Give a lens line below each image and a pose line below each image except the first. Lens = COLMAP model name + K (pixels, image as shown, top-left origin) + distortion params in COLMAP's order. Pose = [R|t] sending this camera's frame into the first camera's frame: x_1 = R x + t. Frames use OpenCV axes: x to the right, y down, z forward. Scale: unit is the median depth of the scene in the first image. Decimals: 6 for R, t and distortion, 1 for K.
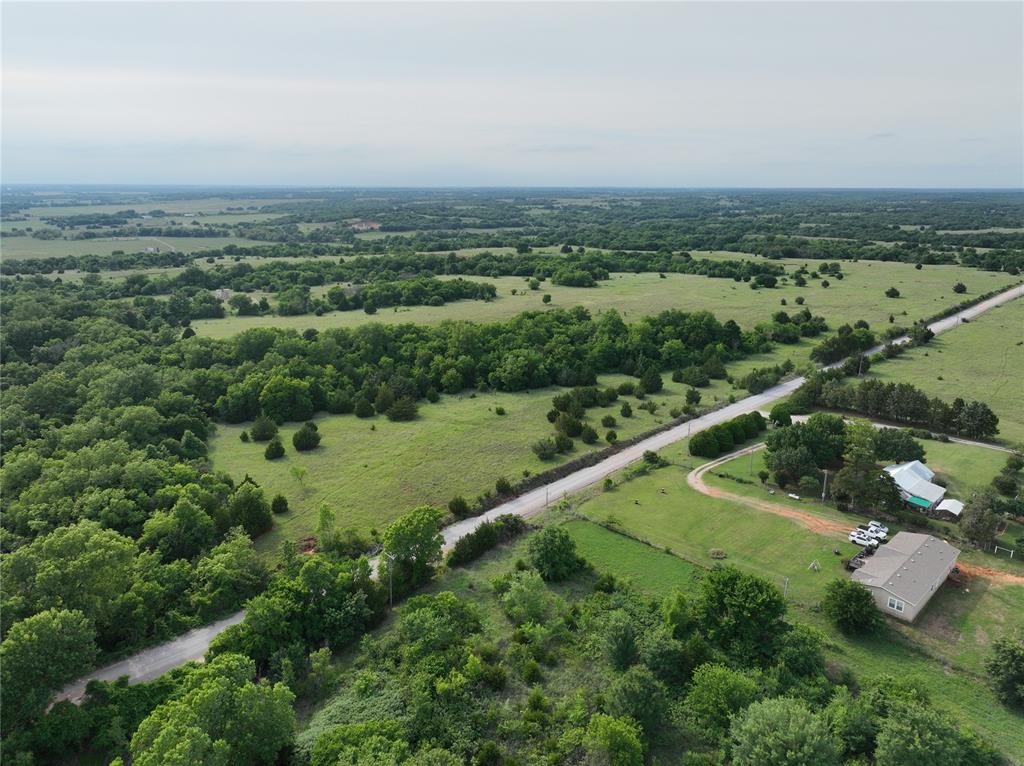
lens RADIAL K [[719.4, 0, 511.2], [0, 719.4, 379.1], [0, 0, 1]] dist [-0.000047, 0.000432]
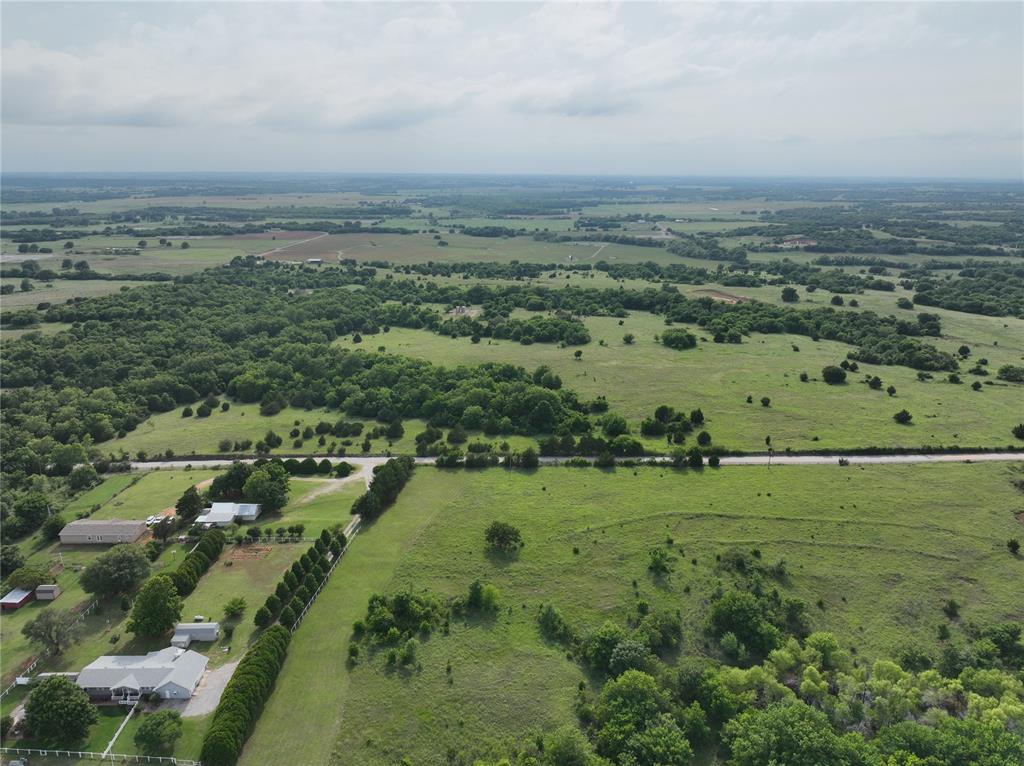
lens RADIAL K [[719.4, 0, 518.1], [0, 719.4, 383.4], [0, 0, 1]] dist [-0.000047, 0.000432]
pose [[0.713660, 0.196394, -0.672398, 1.342831], [-0.184351, 0.978713, 0.090200, -0.265199], [0.675799, 0.059585, 0.734674, 0.151585]]
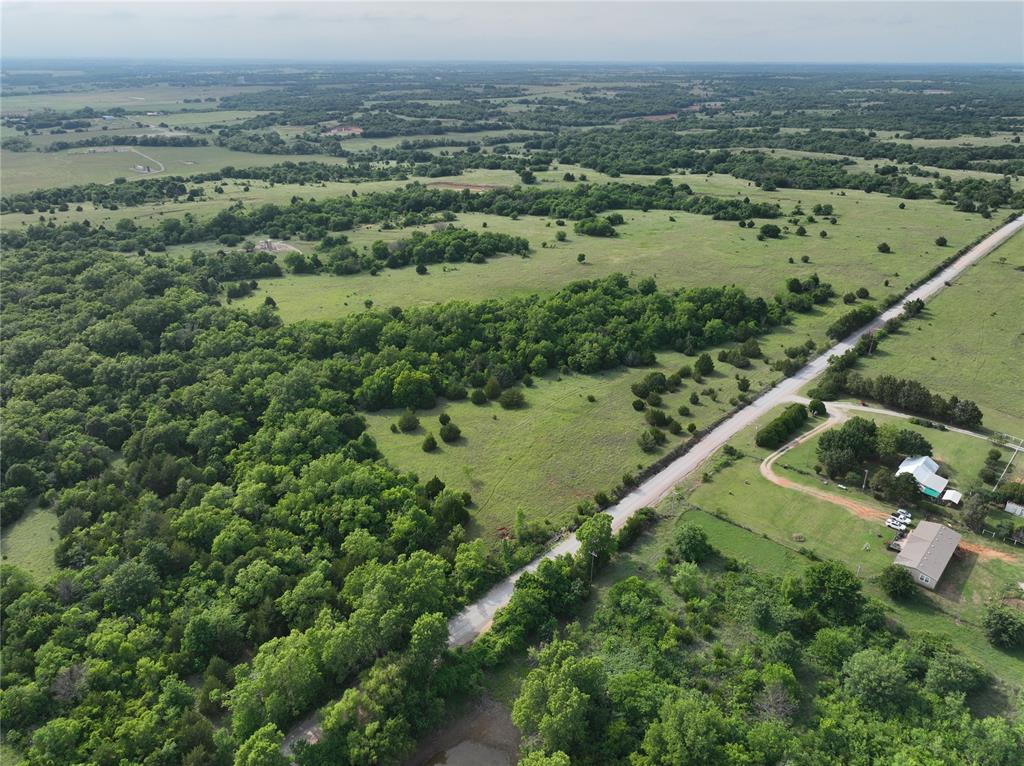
lens RADIAL K [[719.4, 0, 513.3], [0, 719.4, 380.2], [0, 0, 1]] dist [-0.000047, 0.000432]
pose [[0.998345, -0.021300, 0.053416, -0.206904], [0.012637, 0.987428, 0.157562, -0.176543], [-0.056101, -0.156626, 0.986063, -0.205182]]
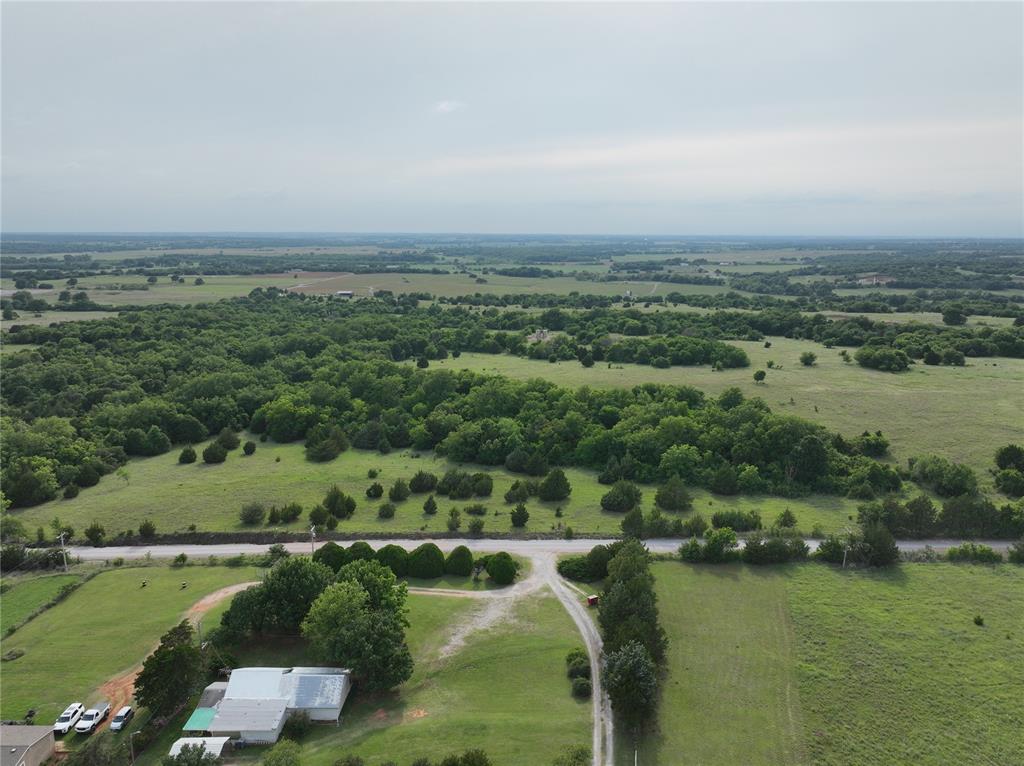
lens RADIAL K [[719.4, 0, 515.1], [0, 719.4, 386.0], [0, 0, 1]] dist [-0.000047, 0.000432]
pose [[0.702131, 0.144601, -0.697211, 0.722968], [-0.184807, 0.982616, 0.017683, -0.113038], [0.687647, 0.116434, 0.716648, 0.433604]]
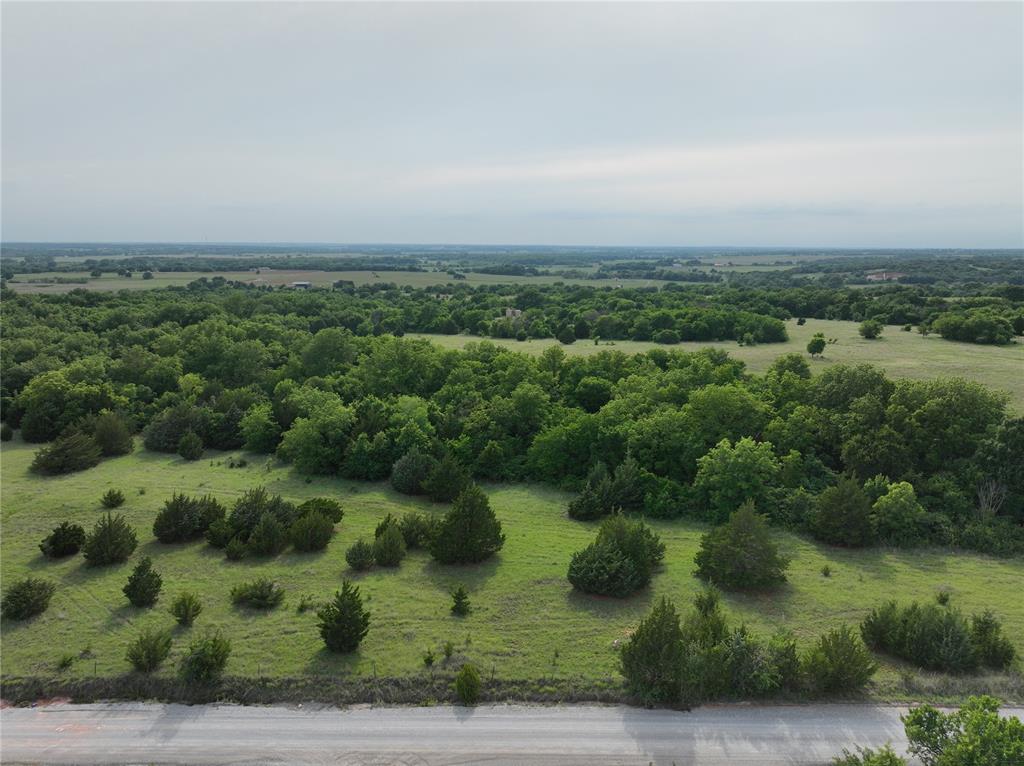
lens RADIAL K [[719.4, 0, 512.6], [0, 719.4, 383.8], [0, 0, 1]] dist [-0.000047, 0.000432]
pose [[0.709429, 0.130492, -0.692591, 0.460718], [-0.183883, 0.982943, -0.003156, -0.070698], [0.680366, 0.129594, 0.721323, 0.805329]]
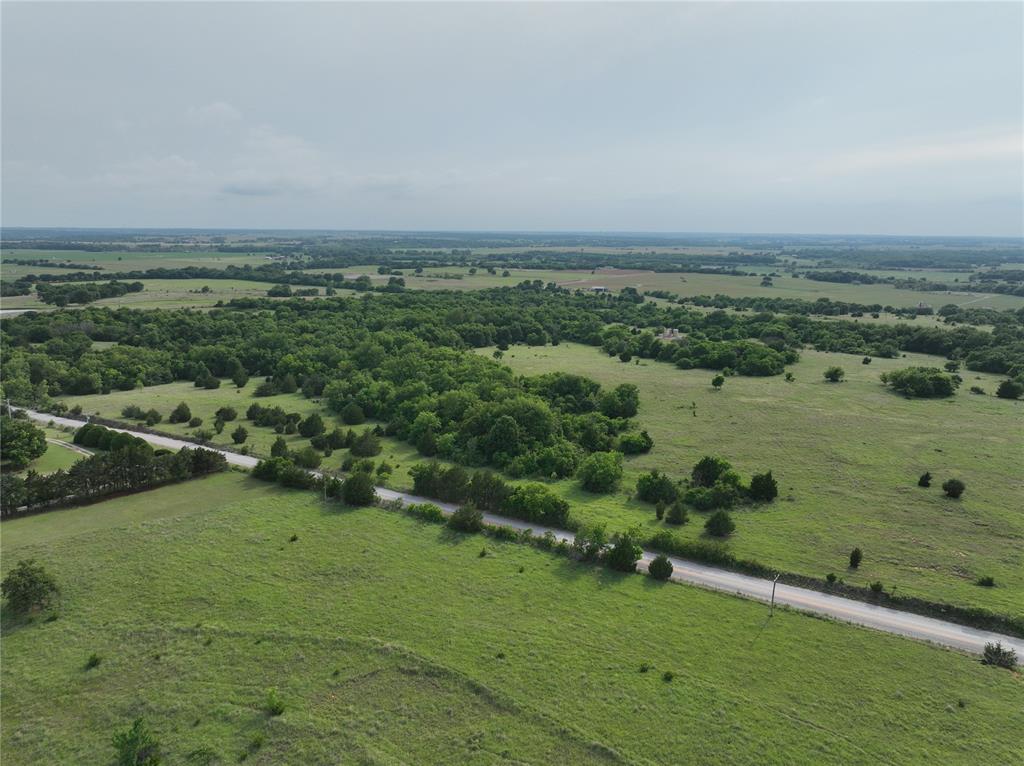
lens RADIAL K [[719.4, 0, 513.2], [0, 719.4, 378.4], [0, 0, 1]] dist [-0.000047, 0.000432]
pose [[0.246848, 0.191651, -0.949914, 1.257077], [-0.260970, 0.957180, 0.125300, -0.268551], [0.933253, 0.216969, 0.286293, 1.010504]]
